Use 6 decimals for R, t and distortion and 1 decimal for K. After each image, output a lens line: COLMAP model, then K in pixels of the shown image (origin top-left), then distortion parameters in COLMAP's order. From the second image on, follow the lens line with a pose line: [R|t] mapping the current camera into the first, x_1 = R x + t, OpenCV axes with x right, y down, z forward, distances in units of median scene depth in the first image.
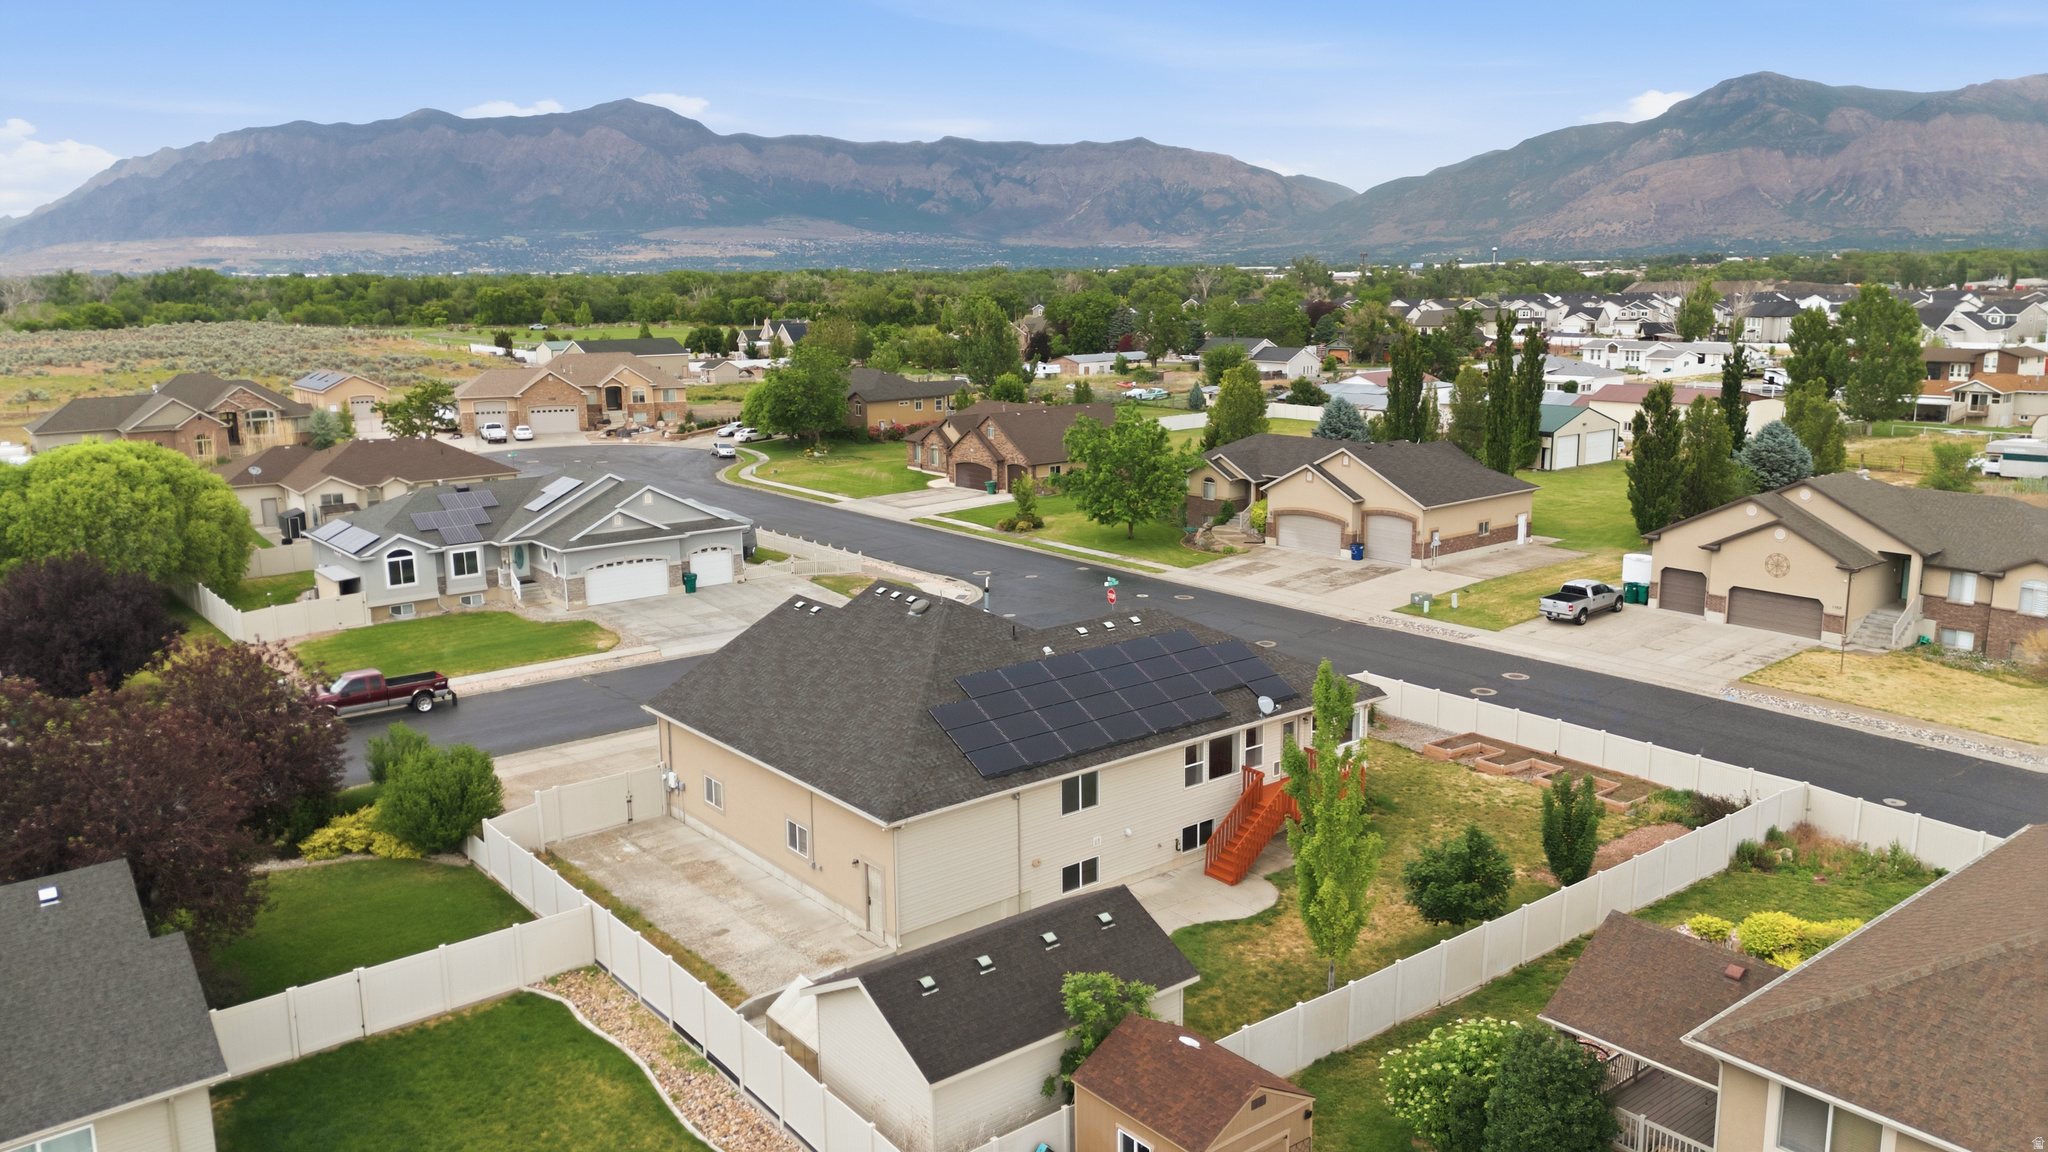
lens RADIAL K [[1495.0, 0, 1024.0], [0, 1495.0, 576.0], [0, 0, 1]] dist [0.080383, -0.070100]
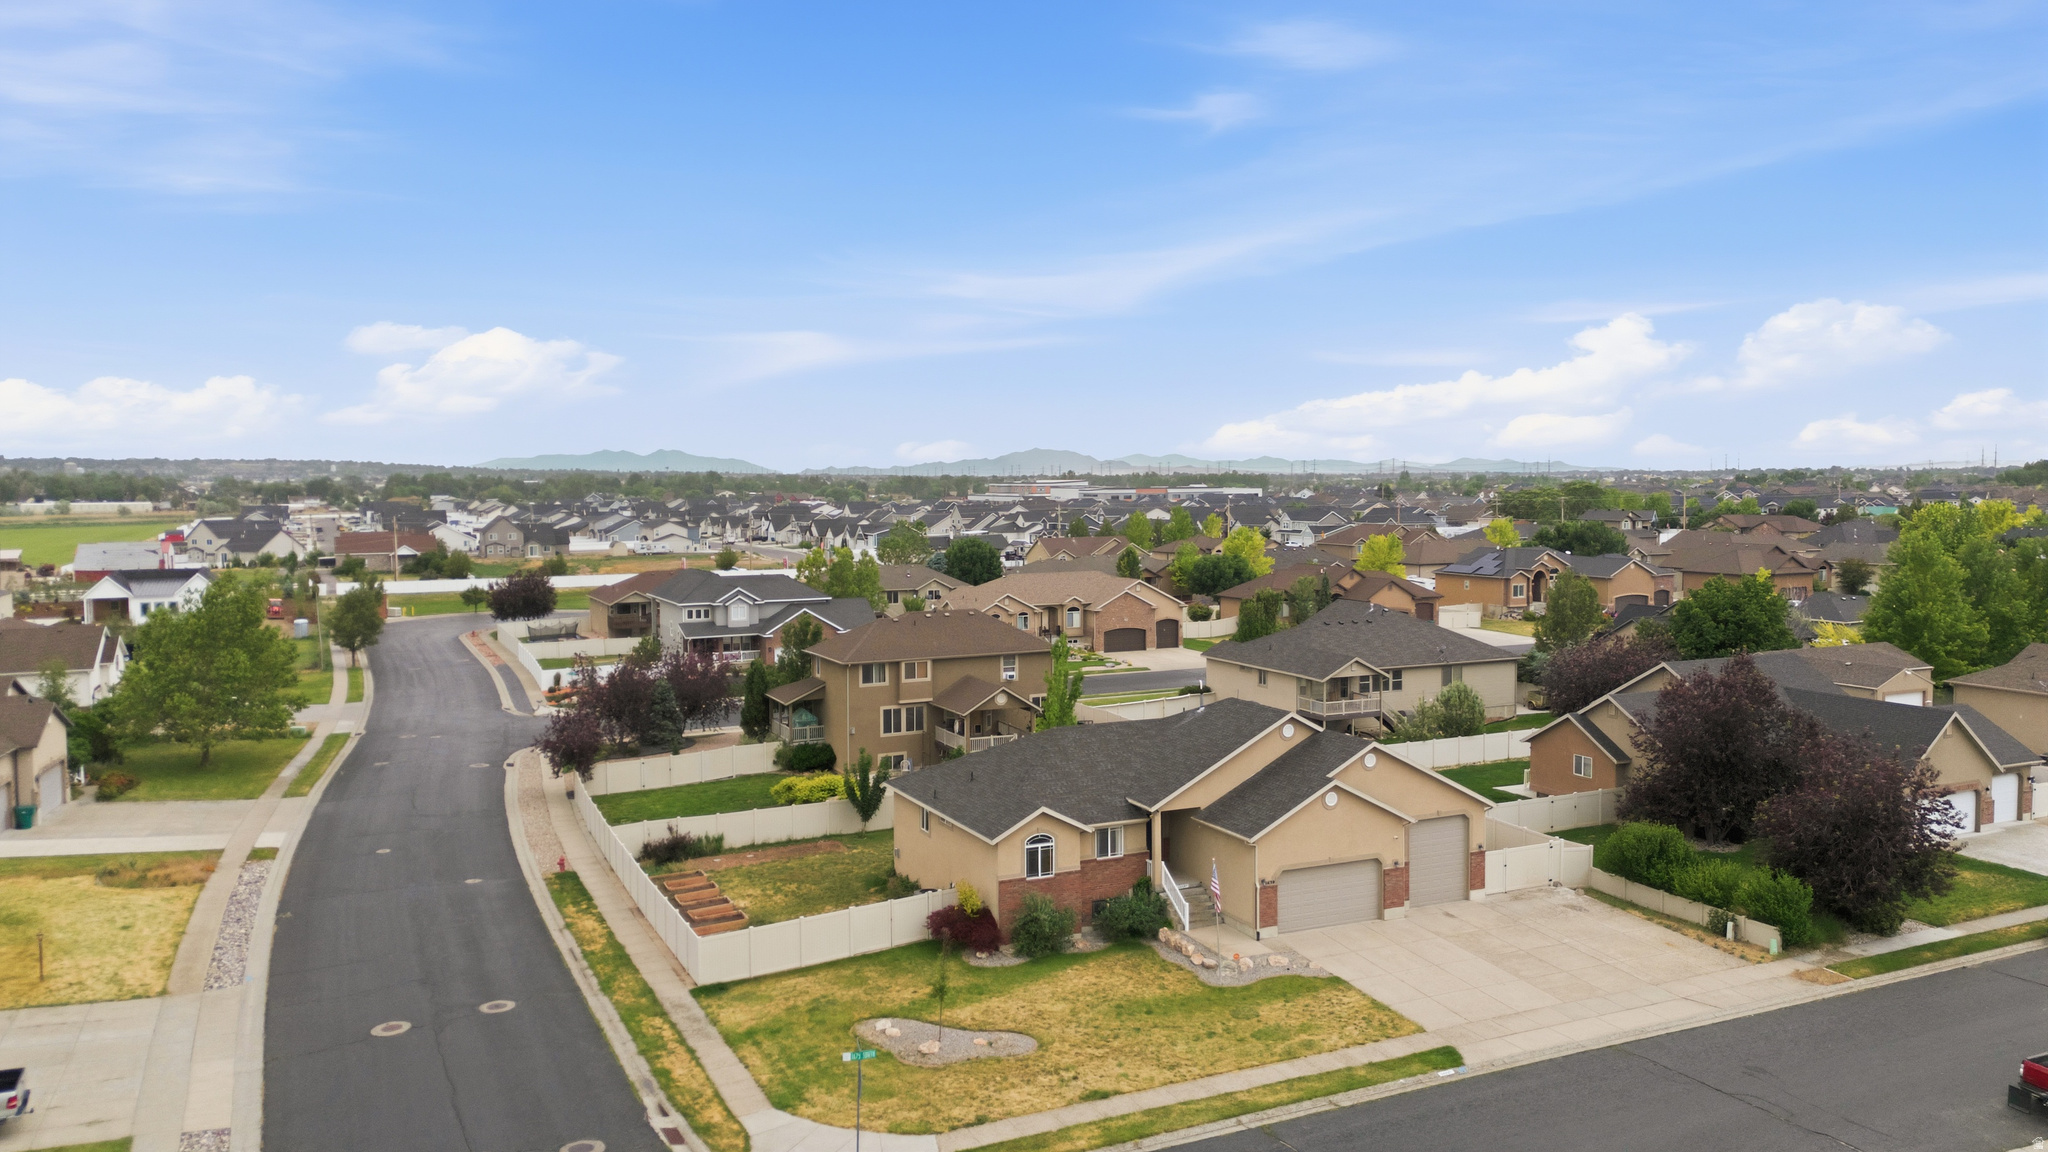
lens RADIAL K [[1502.6, 0, 1024.0], [0, 1502.6, 576.0], [0, 0, 1]] dist [0.091874, -0.096929]
pose [[-0.974245, 0.003071, 0.225471, -0.098779], [0.062831, 0.964004, 0.258359, -0.252282], [-0.216561, 0.265871, -0.939369, 1.309143]]
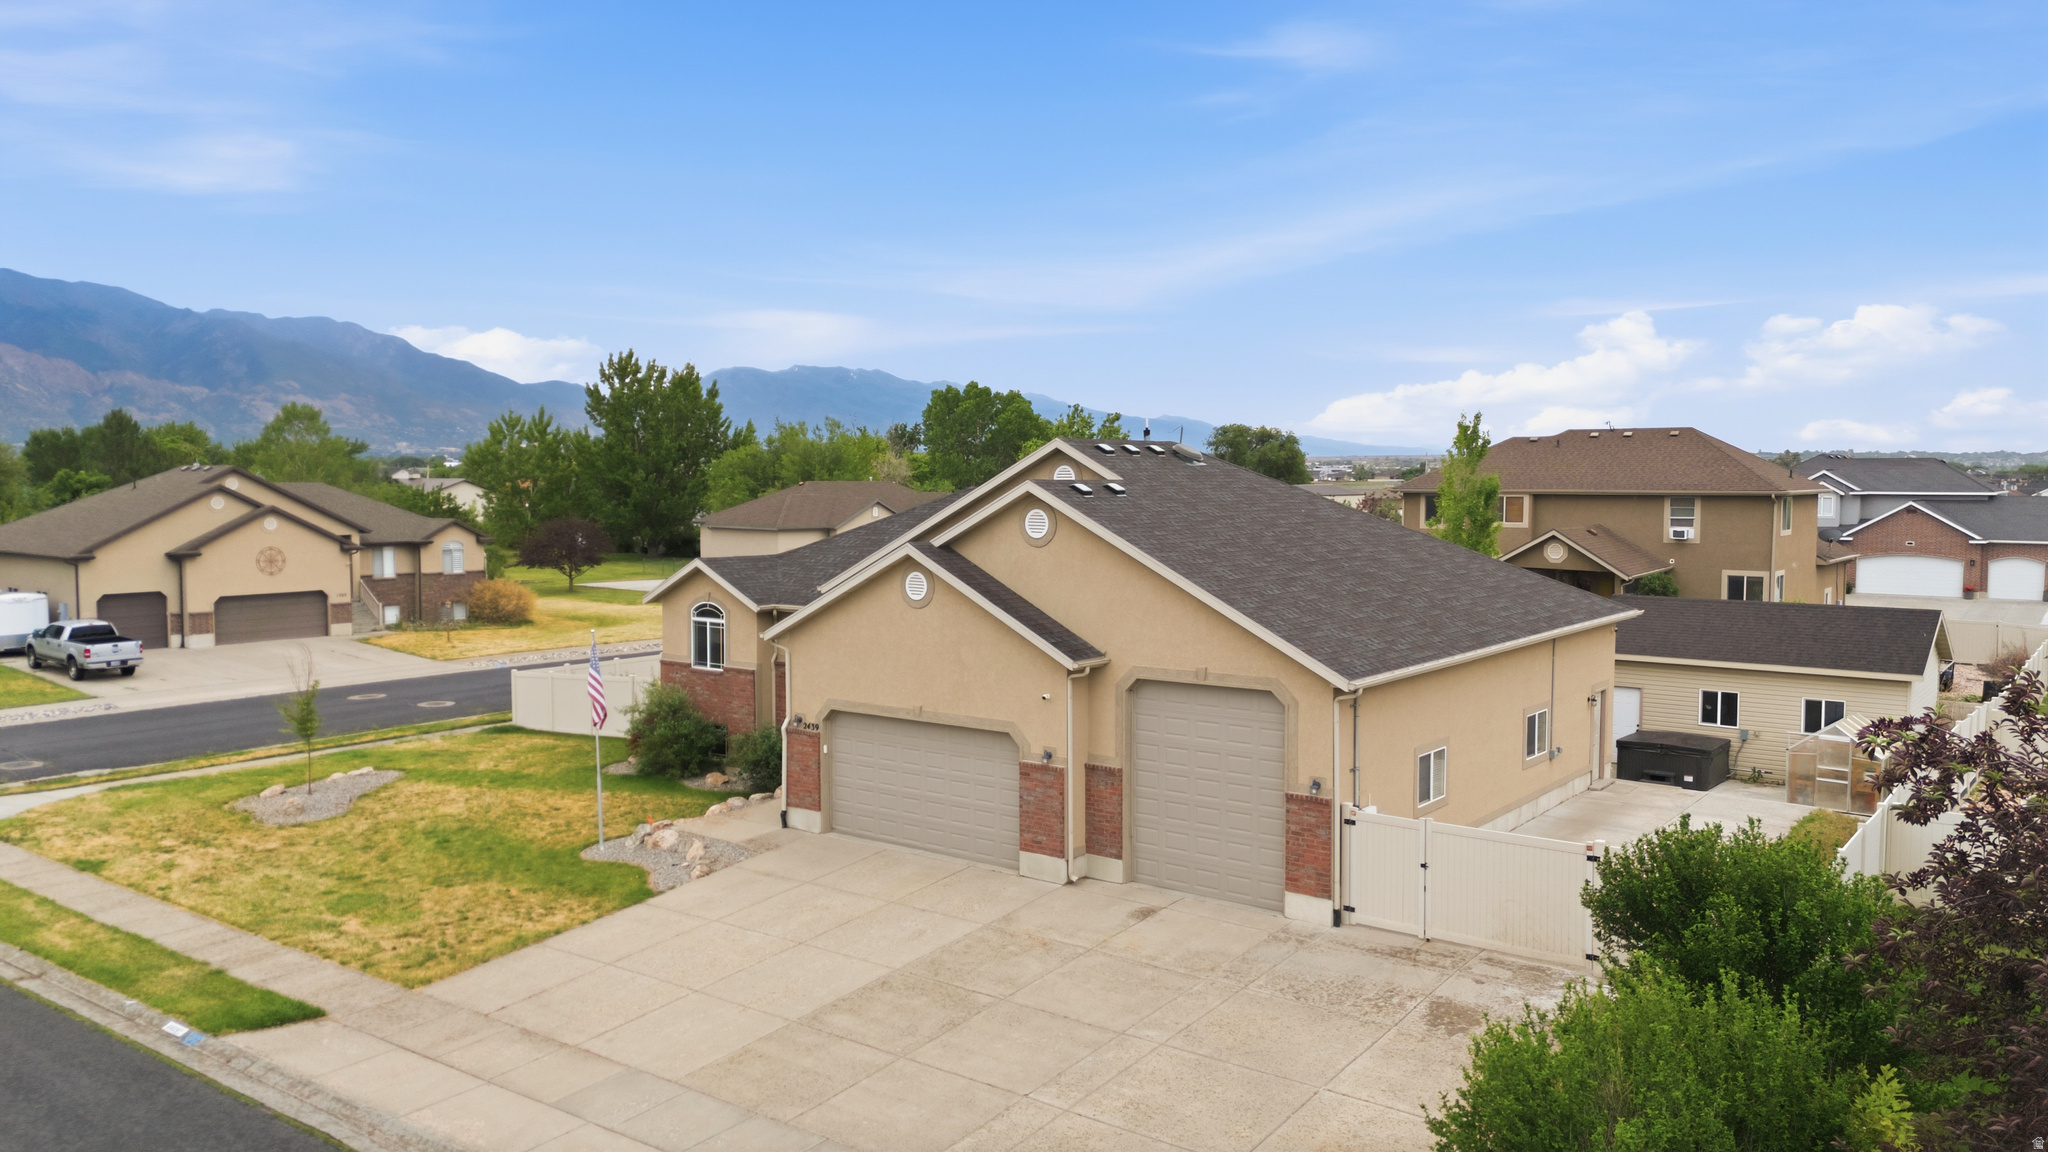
lens RADIAL K [[1494.4, 0, 1028.4], [0, 1494.4, 572.1], [0, 0, 1]] dist [0.084690, -0.092915]
pose [[-0.250259, -0.051765, 0.966794, -0.397924], [0.194946, 0.975423, 0.102690, -0.005122], [-0.948349, 0.214172, -0.234017, 0.724534]]
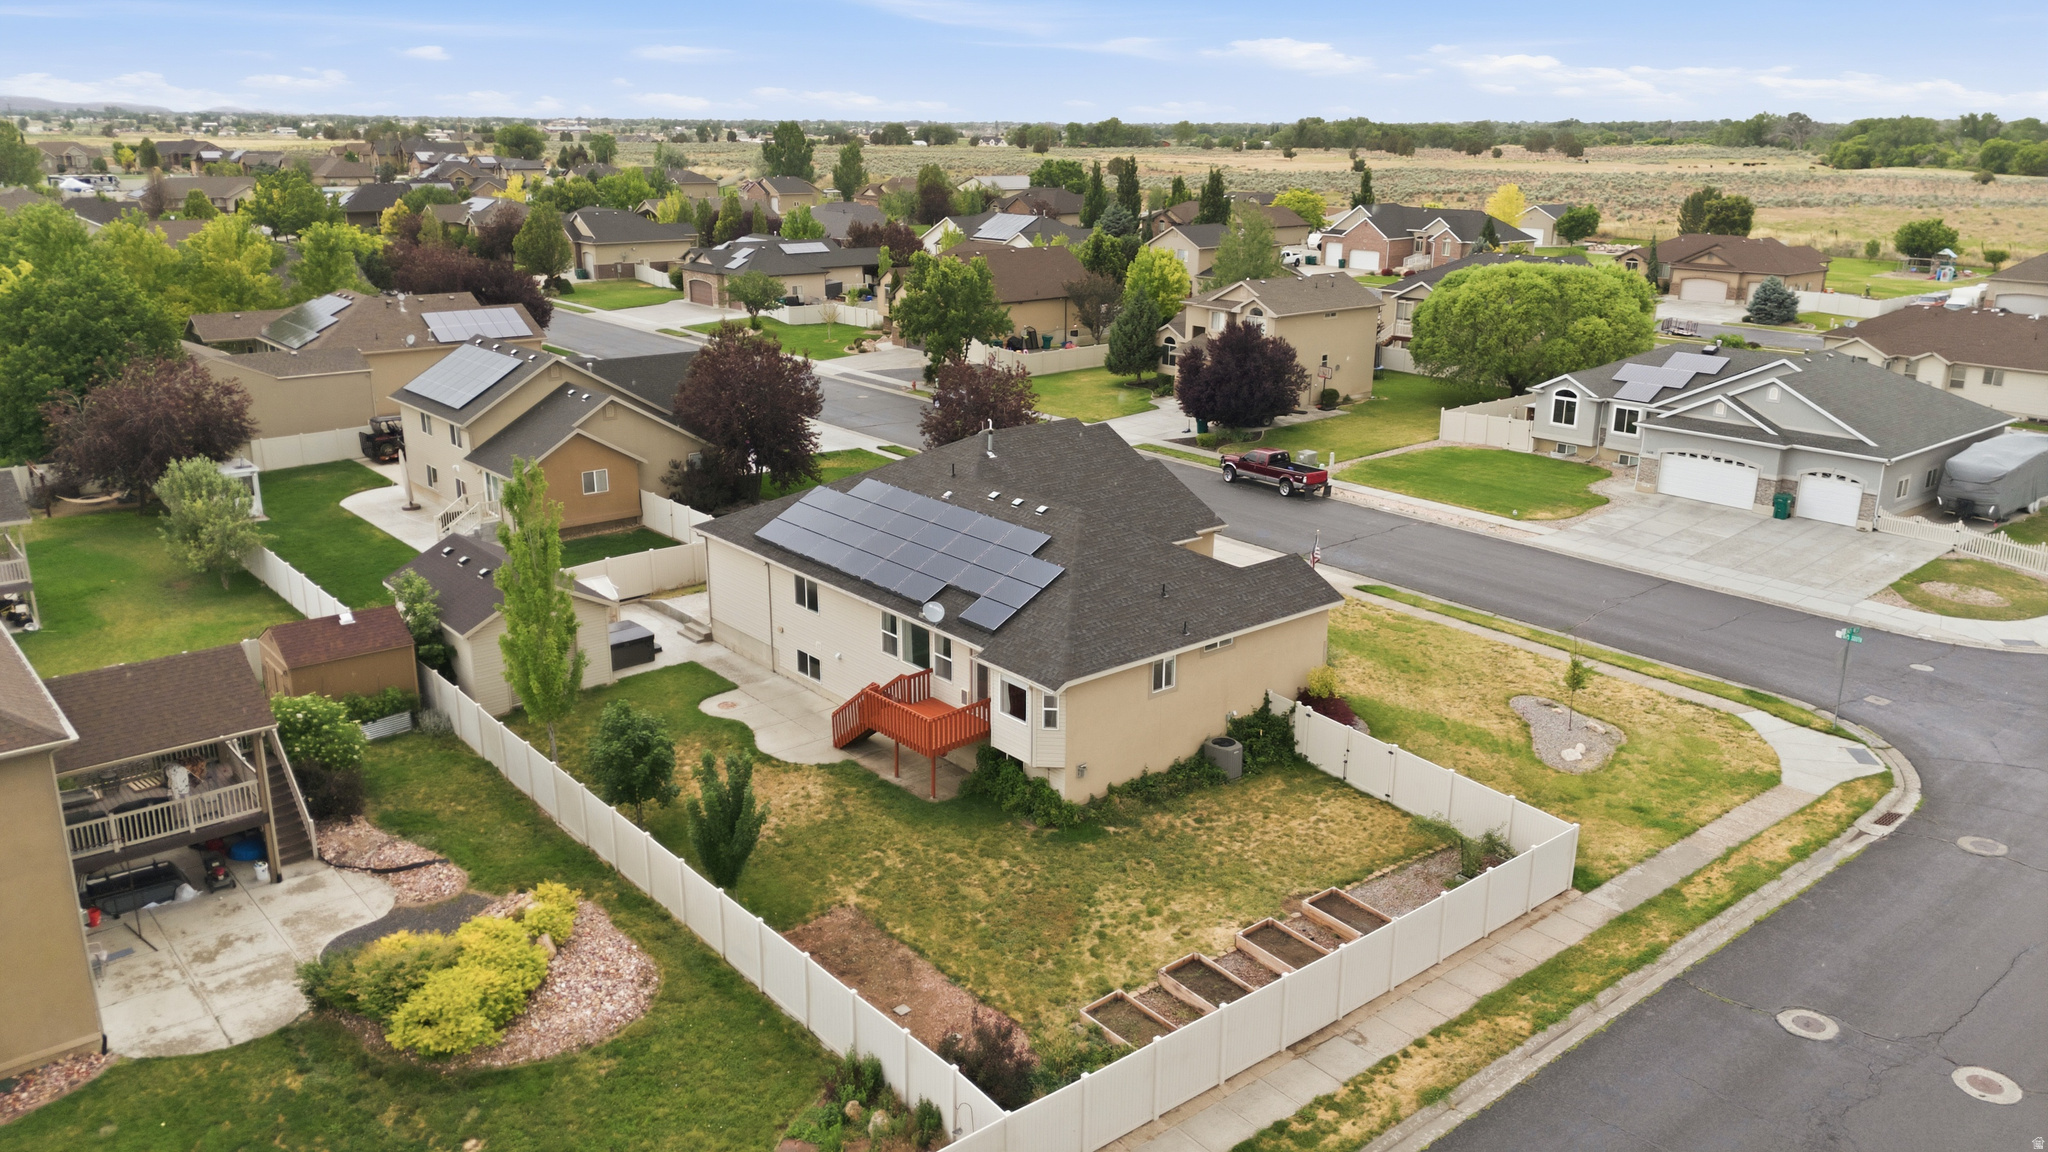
lens RADIAL K [[1494.4, 0, 1028.4], [0, 1494.4, 572.1], [0, 0, 1]] dist [0.084690, -0.092915]
pose [[0.032531, 0.300052, -0.953368, 0.586878], [-0.206792, 0.935253, 0.287295, -0.119572], [0.977844, 0.187803, 0.092473, 0.561828]]
